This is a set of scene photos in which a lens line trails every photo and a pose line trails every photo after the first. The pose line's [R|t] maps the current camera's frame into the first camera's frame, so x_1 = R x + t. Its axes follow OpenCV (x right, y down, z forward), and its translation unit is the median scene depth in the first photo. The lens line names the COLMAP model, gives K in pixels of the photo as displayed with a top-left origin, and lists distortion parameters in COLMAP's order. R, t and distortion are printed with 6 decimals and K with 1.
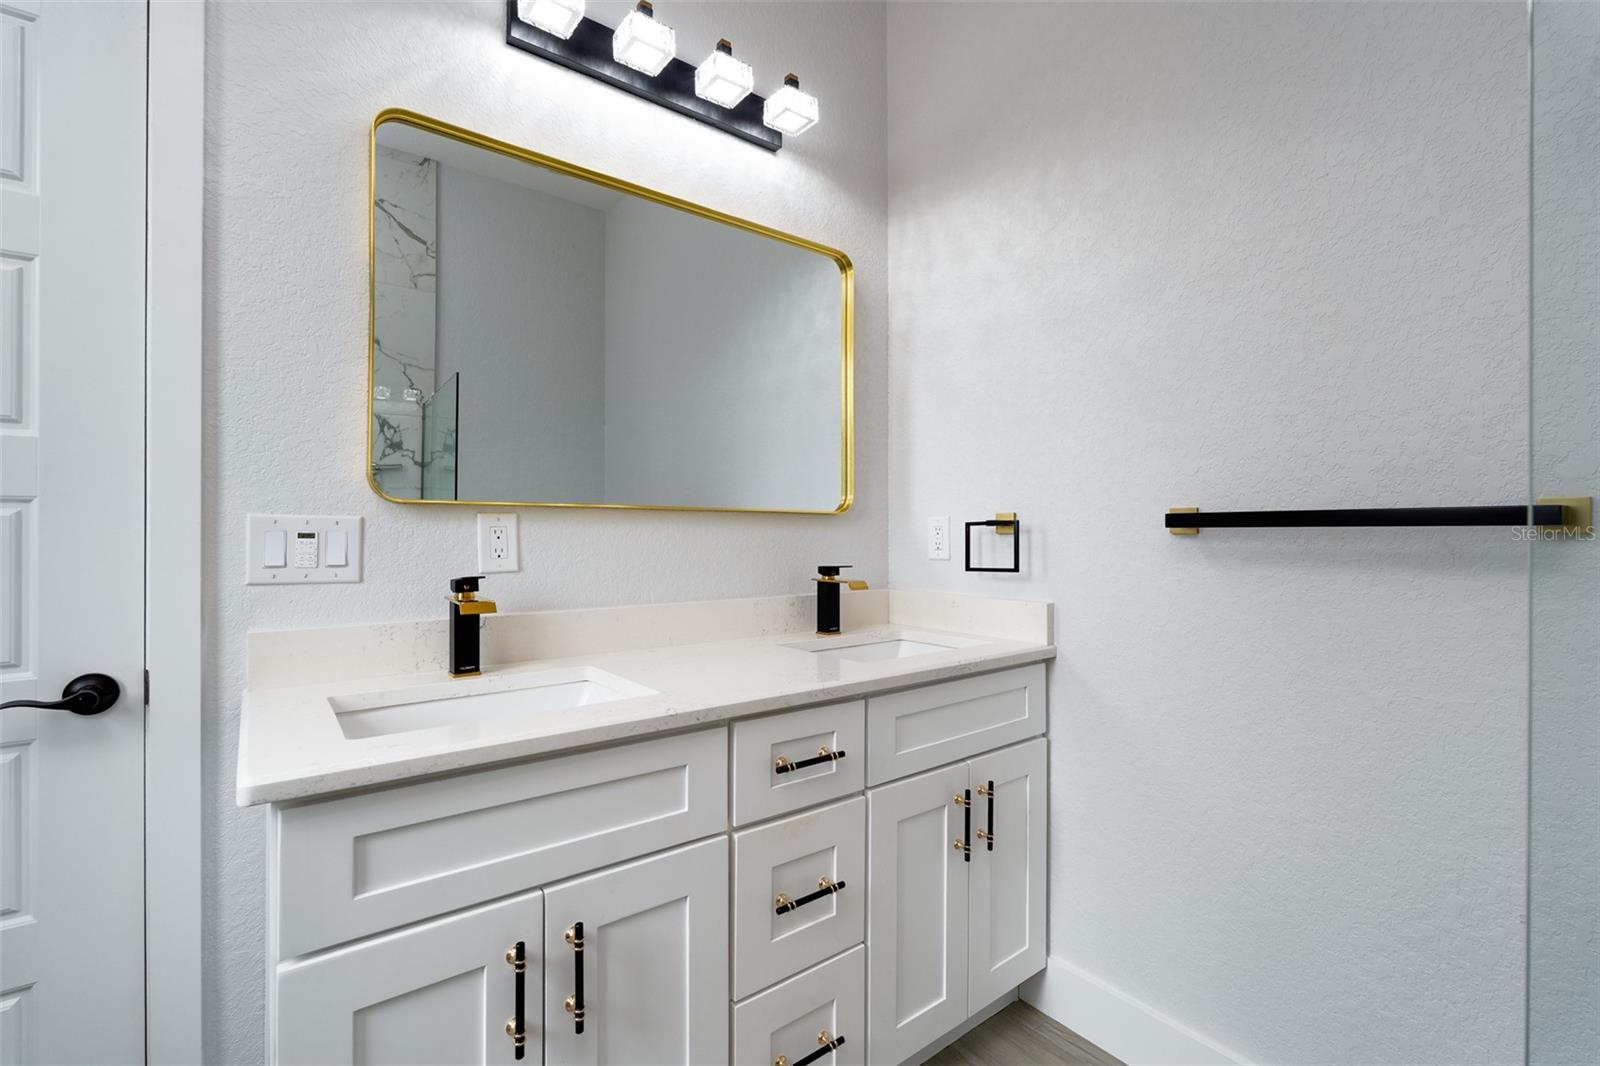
lens RADIAL K [[703.4, 0, 801.7], [0, 703.4, 525.1], [0, 0, 1]] dist [-0.007566, 0.001327]
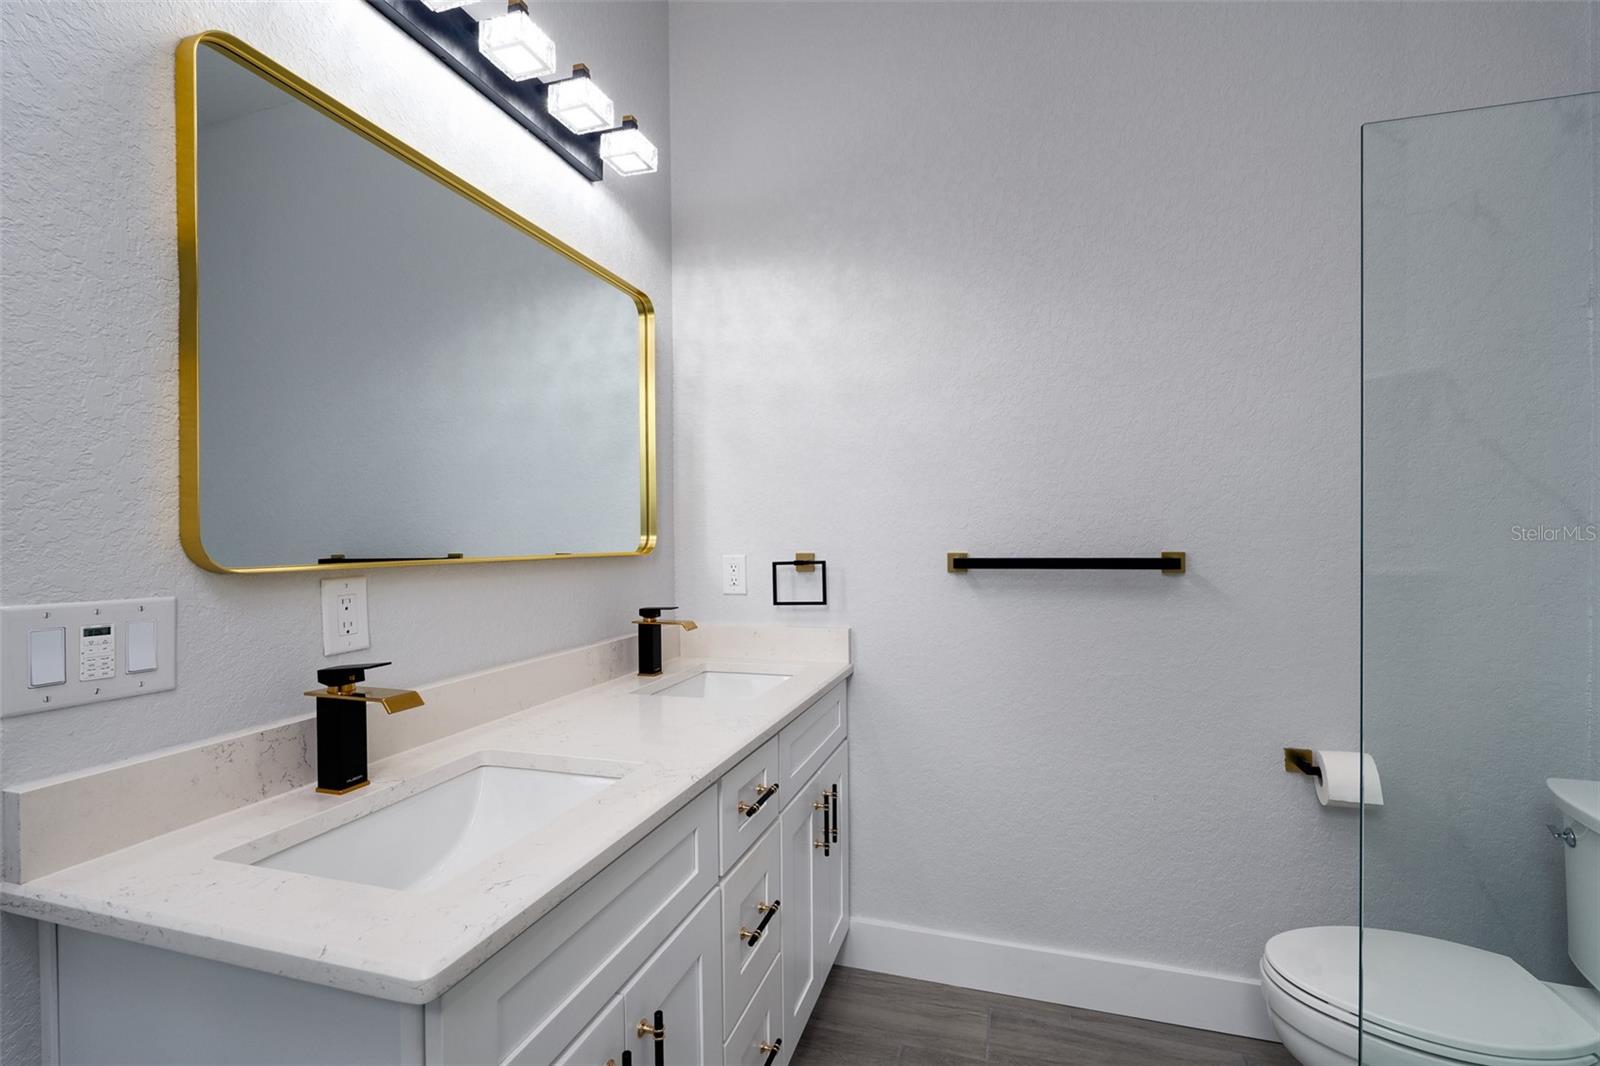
lens RADIAL K [[703.4, 0, 801.0], [0, 703.4, 538.0], [0, 0, 1]] dist [-0.007566, 0.001327]
pose [[0.824223, -0.010983, 0.566159, -0.399123], [0.005554, 0.999921, 0.011312, -0.059743], [-0.566238, -0.006179, 0.824219, 0.048133]]
